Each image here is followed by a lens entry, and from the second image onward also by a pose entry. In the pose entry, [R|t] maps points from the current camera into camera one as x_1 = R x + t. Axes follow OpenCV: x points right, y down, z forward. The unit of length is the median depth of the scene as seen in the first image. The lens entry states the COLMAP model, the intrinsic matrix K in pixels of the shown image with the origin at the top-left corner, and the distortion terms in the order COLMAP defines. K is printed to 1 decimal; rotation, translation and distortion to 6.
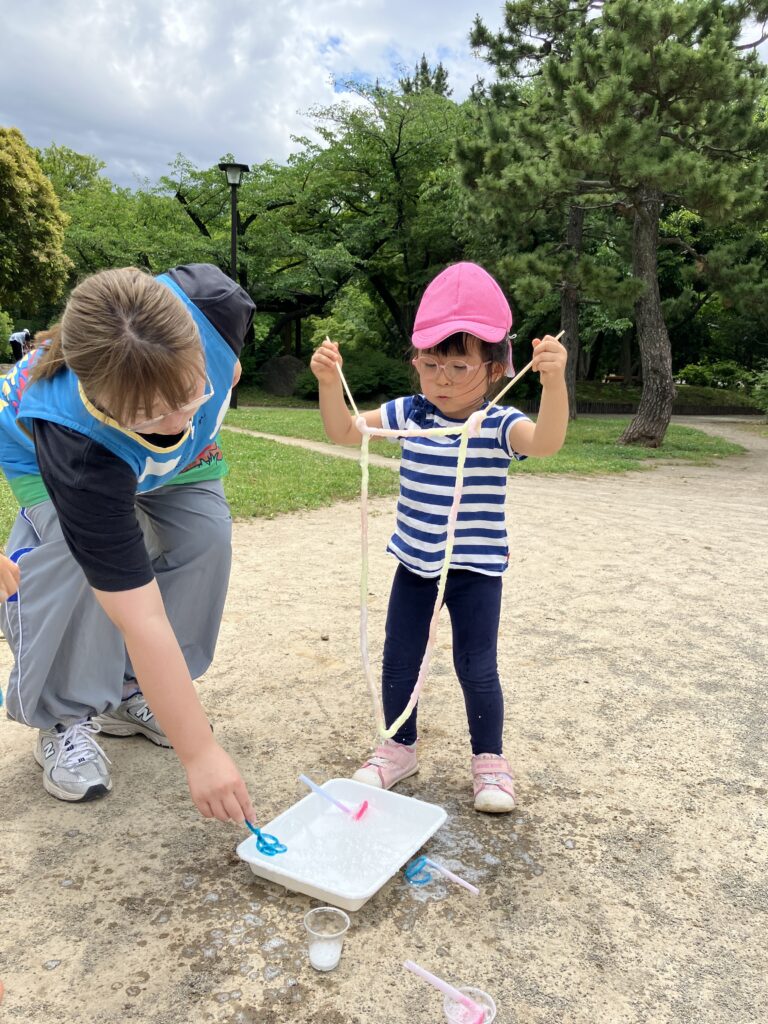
lens RADIAL K [[848.9, 0, 384.0], [0, 848.9, 512.0], [0, 0, 1]] dist [-0.079261, 0.017733]
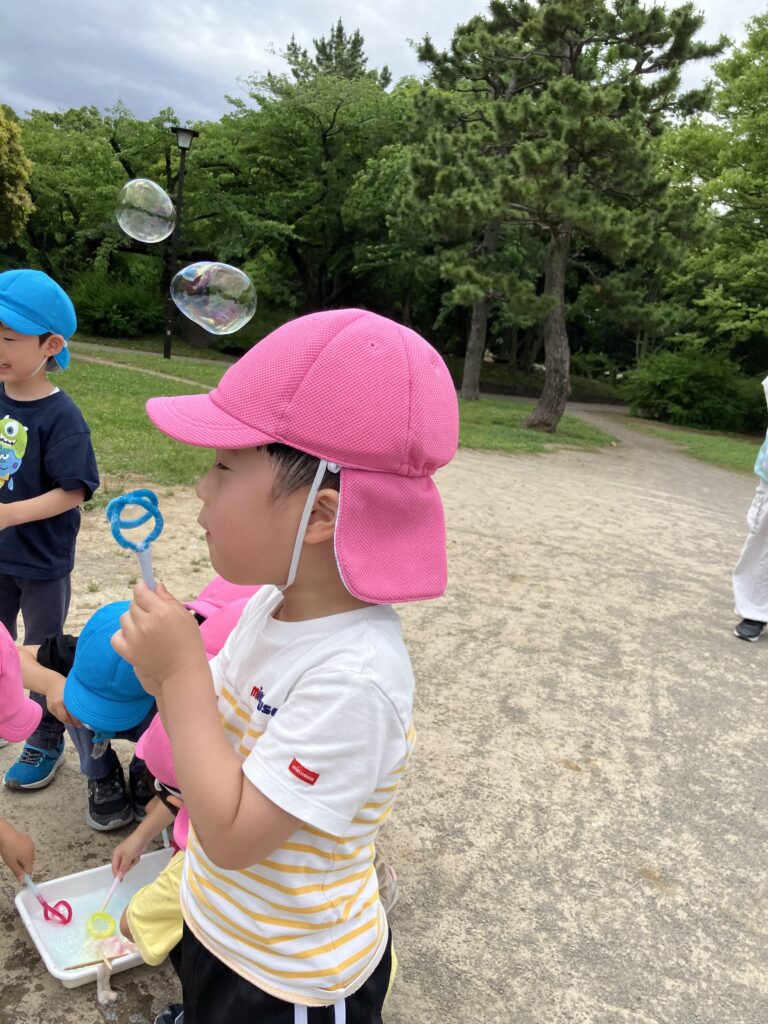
lens RADIAL K [[936.2, 0, 384.0], [0, 936.2, 512.0], [0, 0, 1]] dist [-0.113169, -0.011158]
pose [[0.978055, 0.073028, 0.195128, -0.172442], [-0.081773, 0.995959, 0.037129, 0.007333], [-0.191628, -0.052271, 0.980075, -0.291161]]
